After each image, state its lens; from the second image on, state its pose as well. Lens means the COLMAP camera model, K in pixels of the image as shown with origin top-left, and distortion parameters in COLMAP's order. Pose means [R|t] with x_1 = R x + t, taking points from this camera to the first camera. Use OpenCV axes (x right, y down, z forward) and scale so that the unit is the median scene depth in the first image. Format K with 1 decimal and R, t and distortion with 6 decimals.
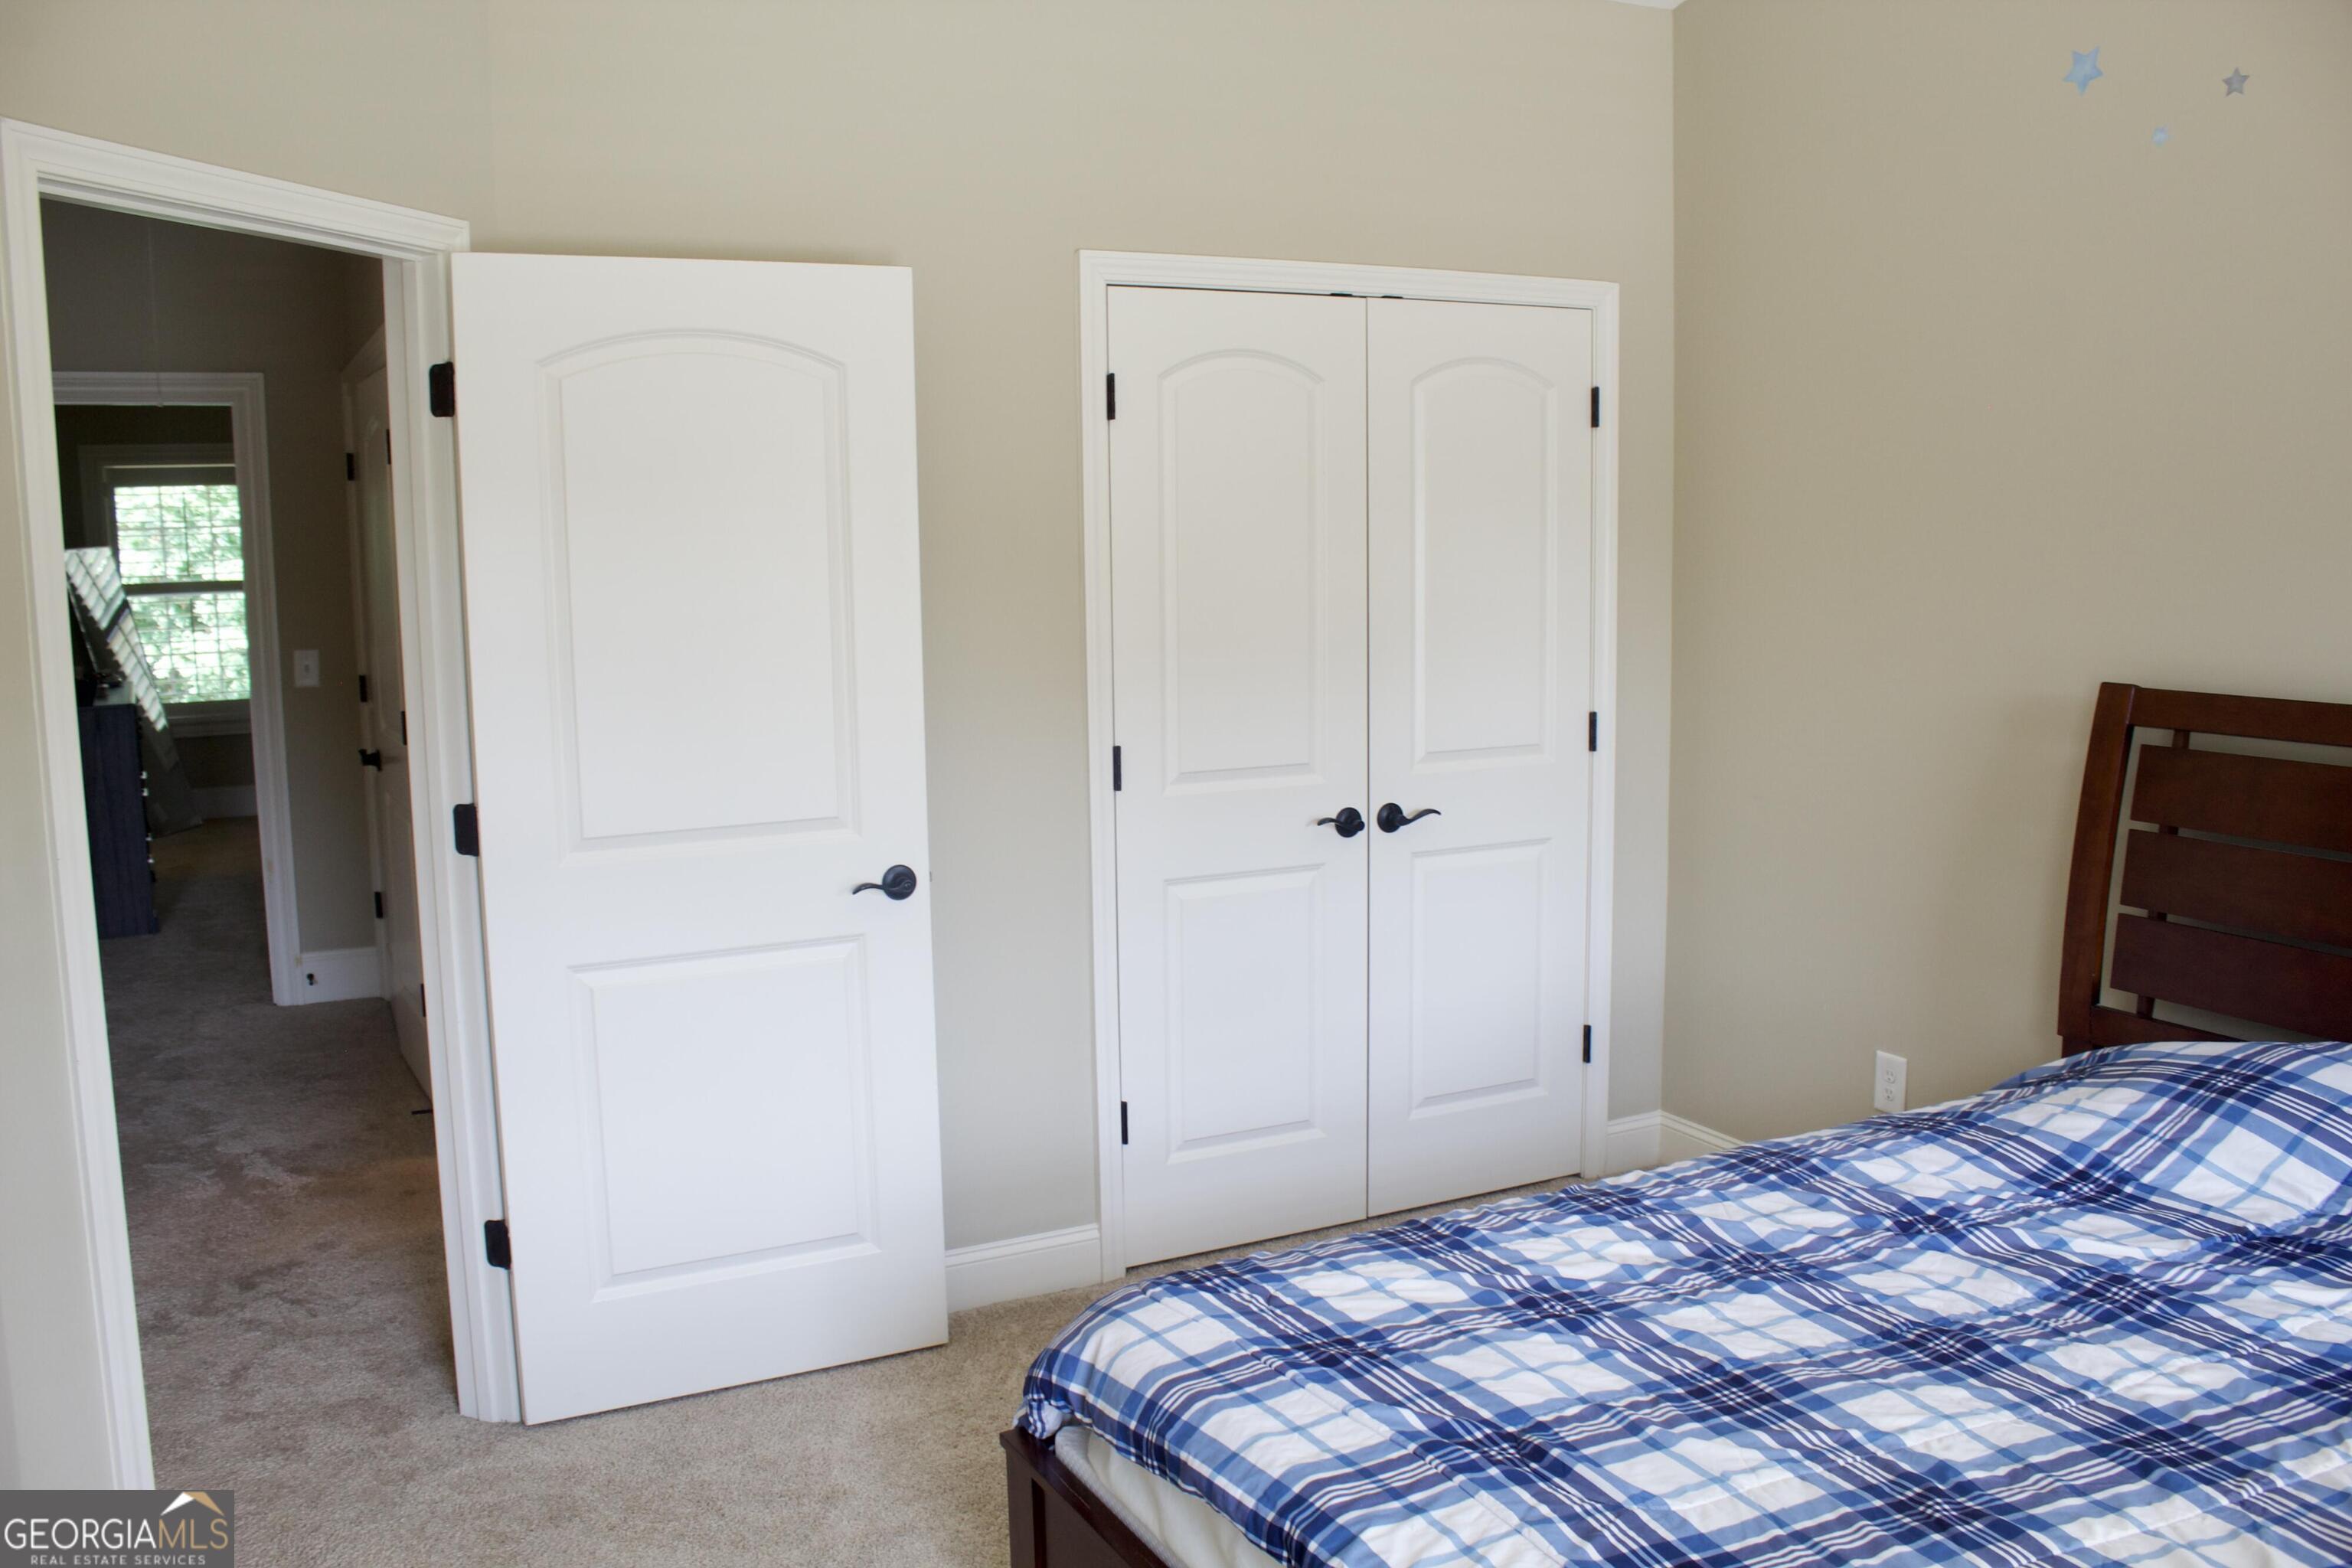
lens RADIAL K [[1971.0, 0, 1152.1], [0, 1971.0, 784.5], [0, 0, 1]] dist [-0.162076, 0.140278]
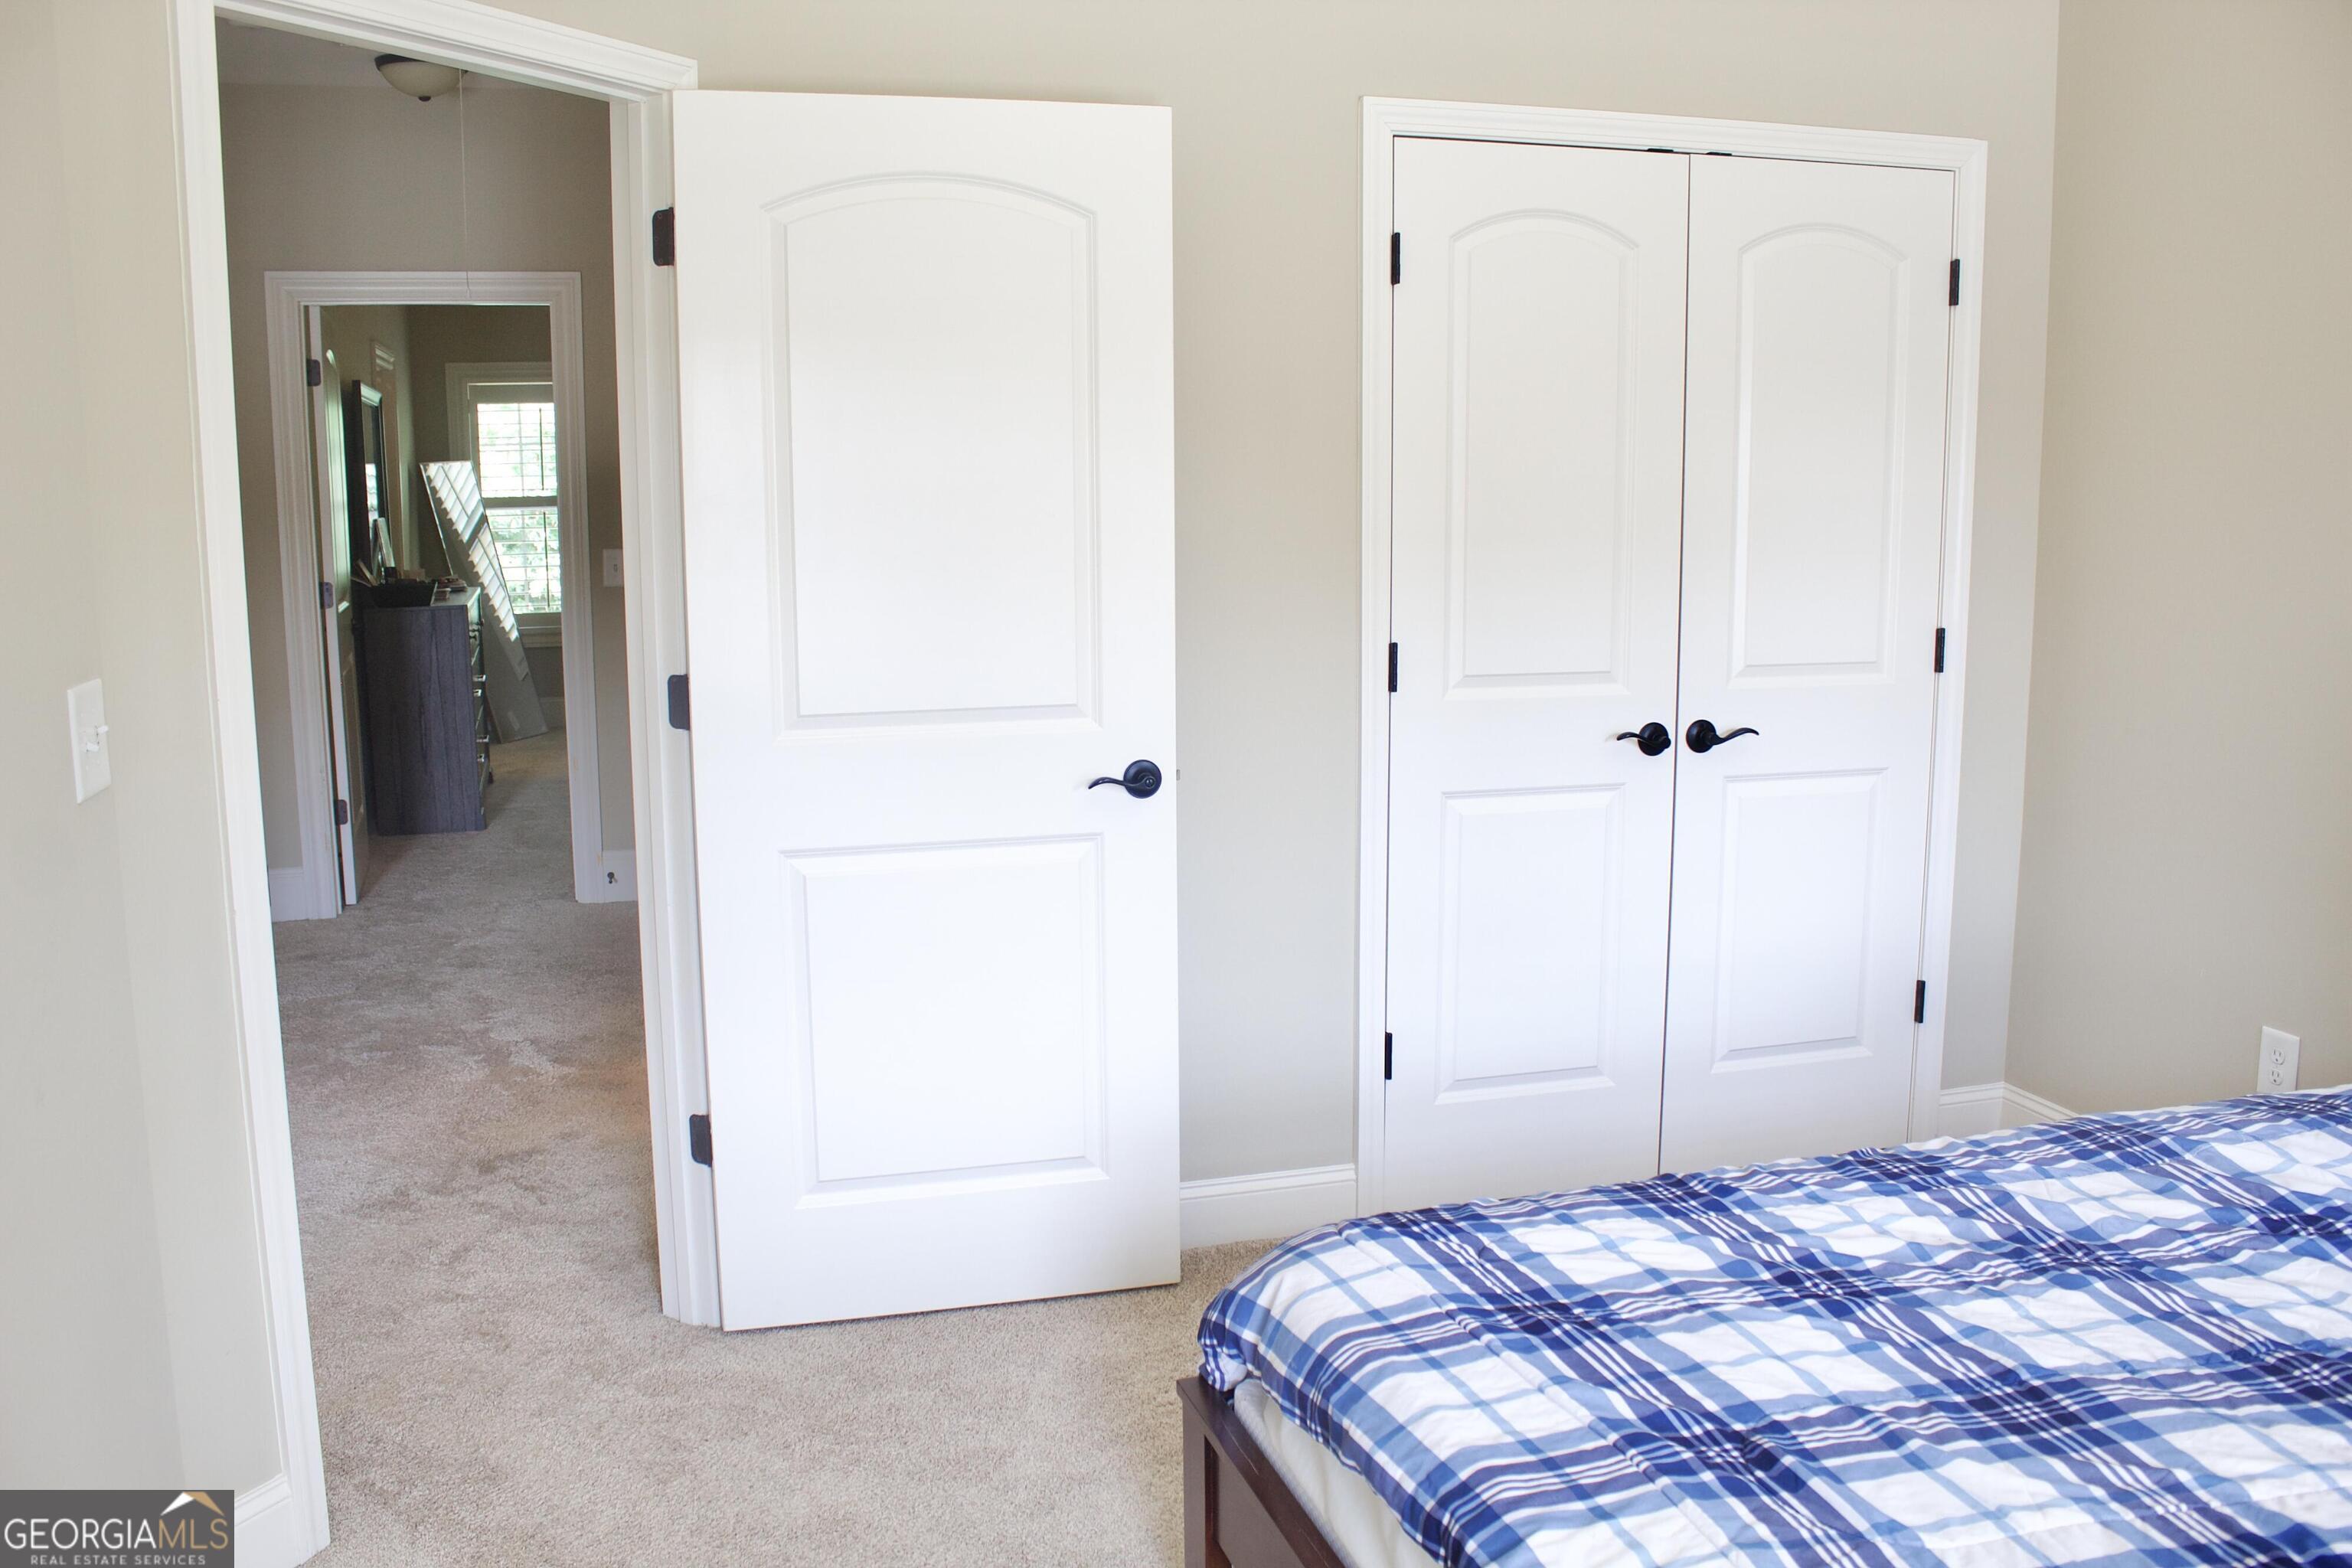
lens RADIAL K [[1971.0, 0, 1152.1], [0, 1971.0, 784.5], [0, 0, 1]] dist [-0.162076, 0.140278]
pose [[0.981948, 0.038126, -0.185267, 0.062725], [-0.033659, 0.999063, 0.027196, 0.035994], [0.186131, -0.020469, 0.982312, 0.120738]]
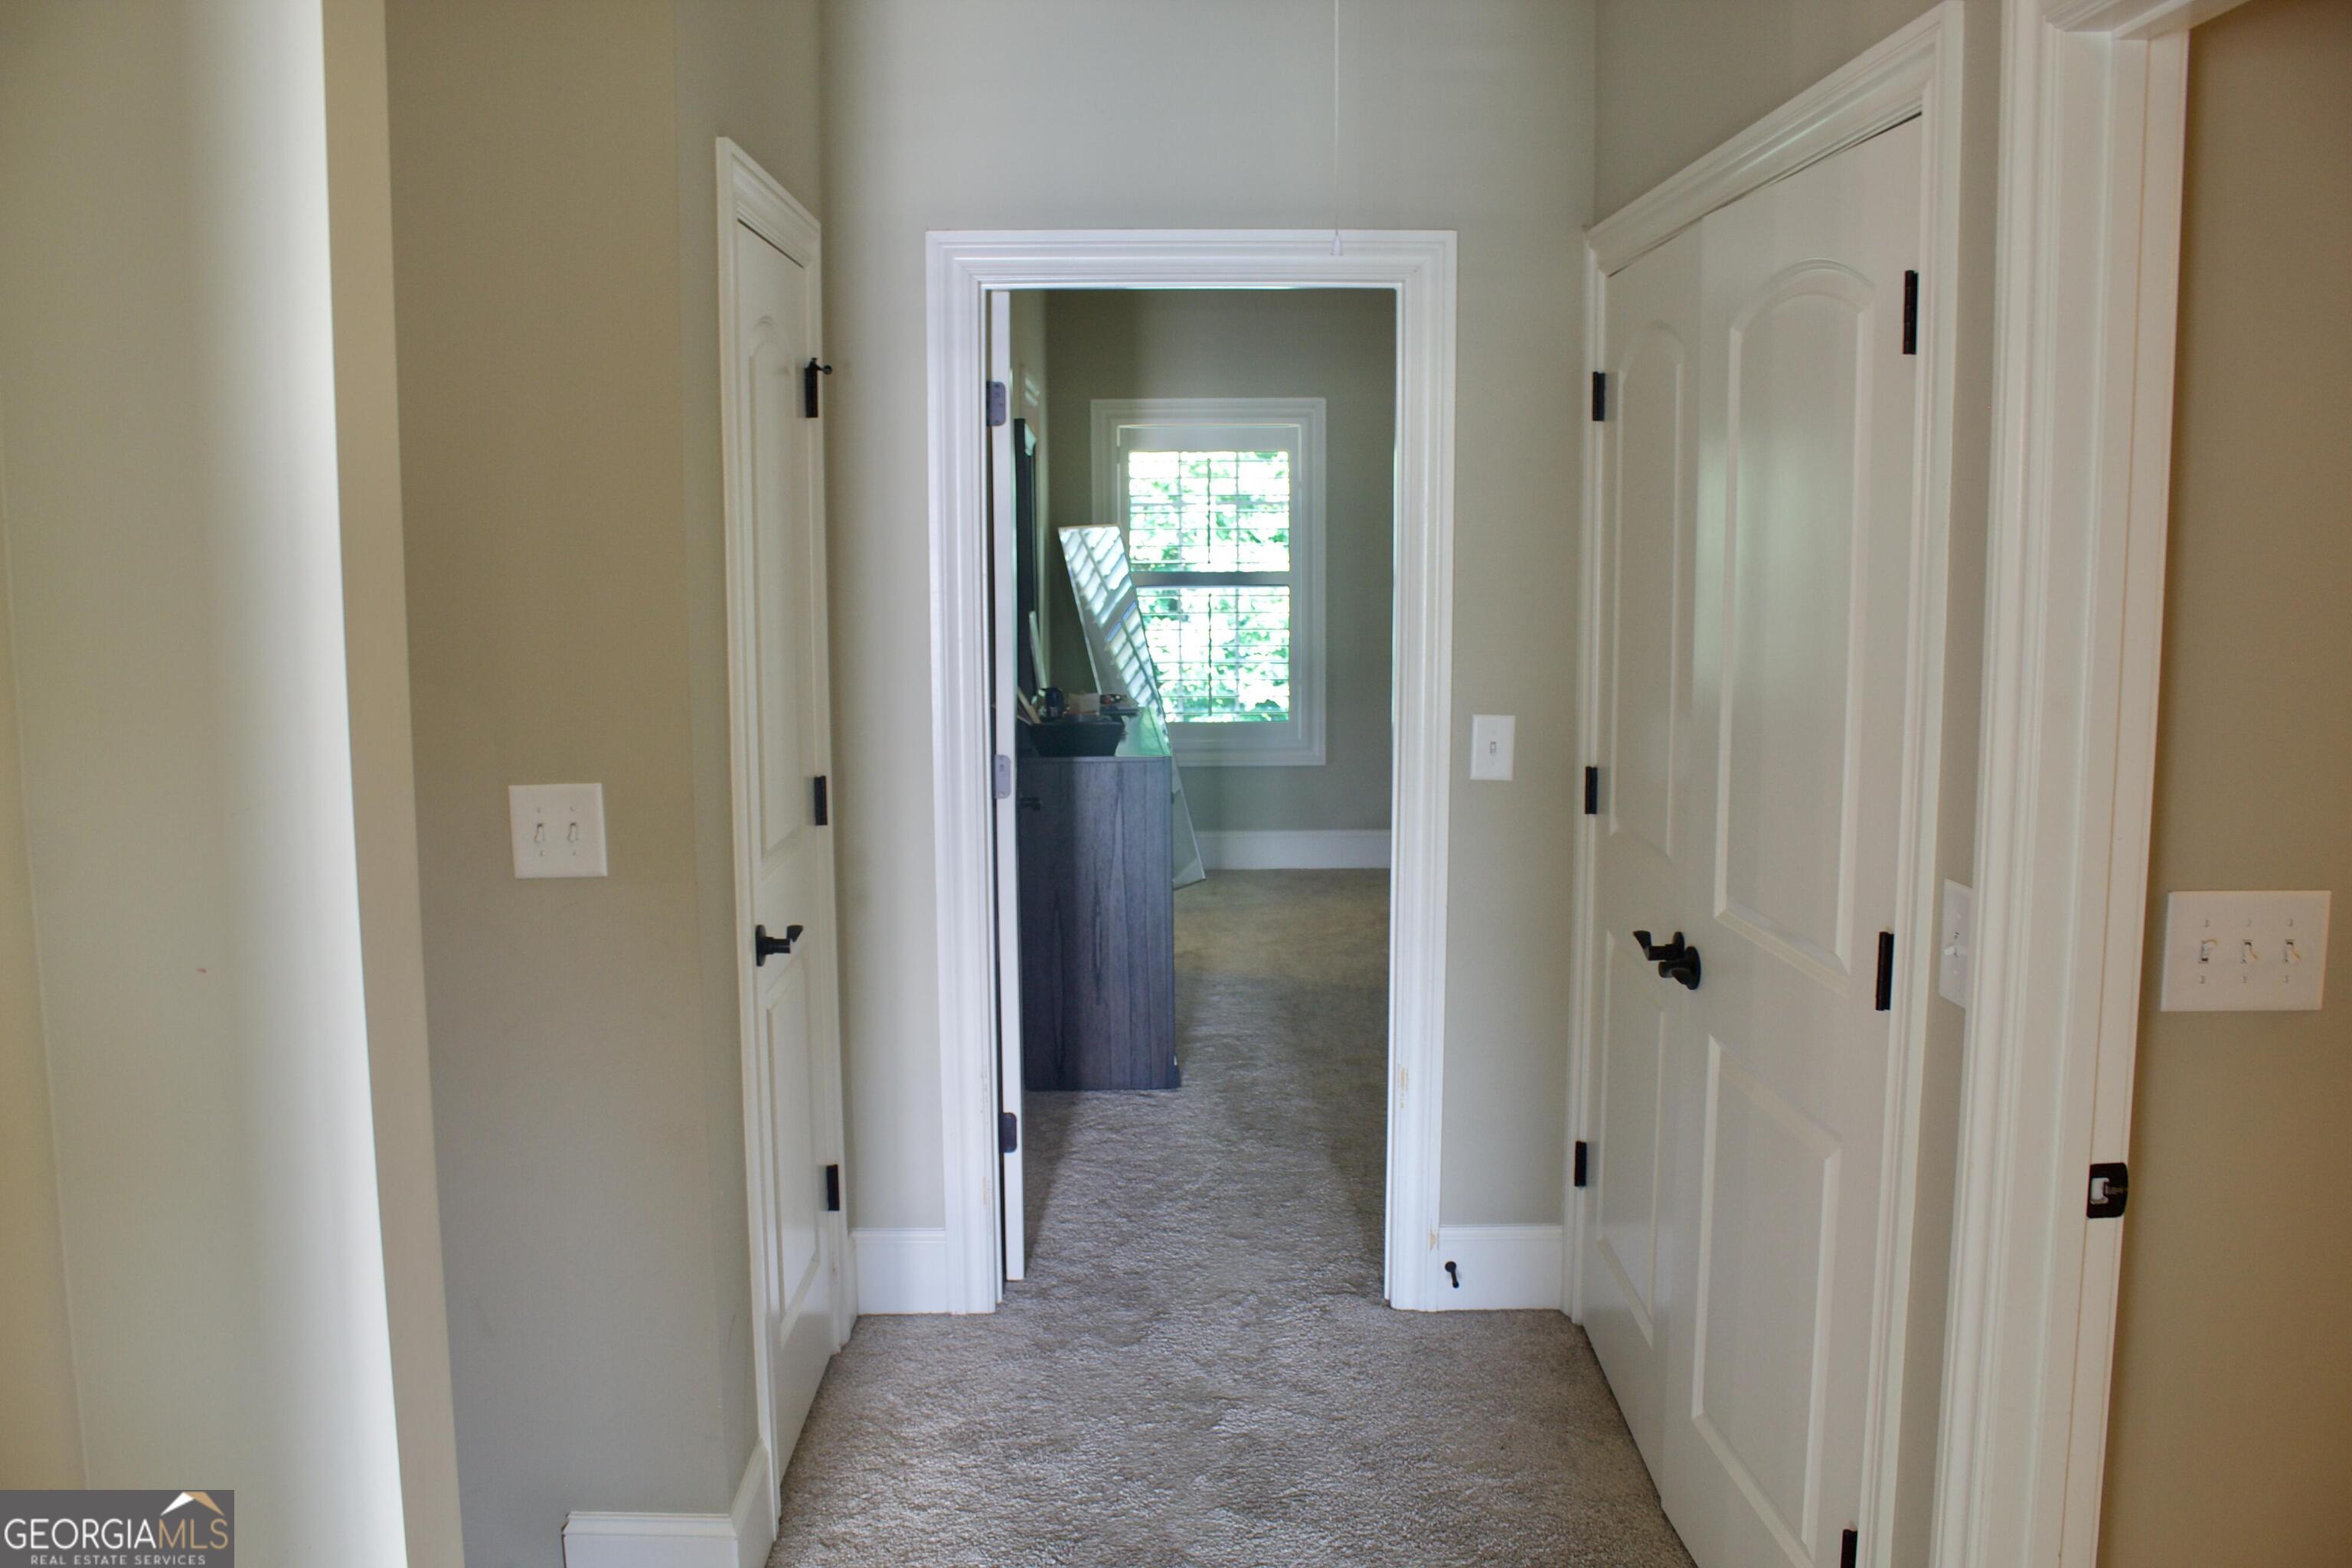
lens RADIAL K [[1971.0, 0, 1152.1], [0, 1971.0, 784.5], [0, 0, 1]] dist [-0.162076, 0.140278]
pose [[0.897987, 0.070758, -0.434296, -0.636465], [-0.069888, 0.997393, 0.017994, -0.121242], [0.434437, 0.014194, 0.900590, 0.982041]]
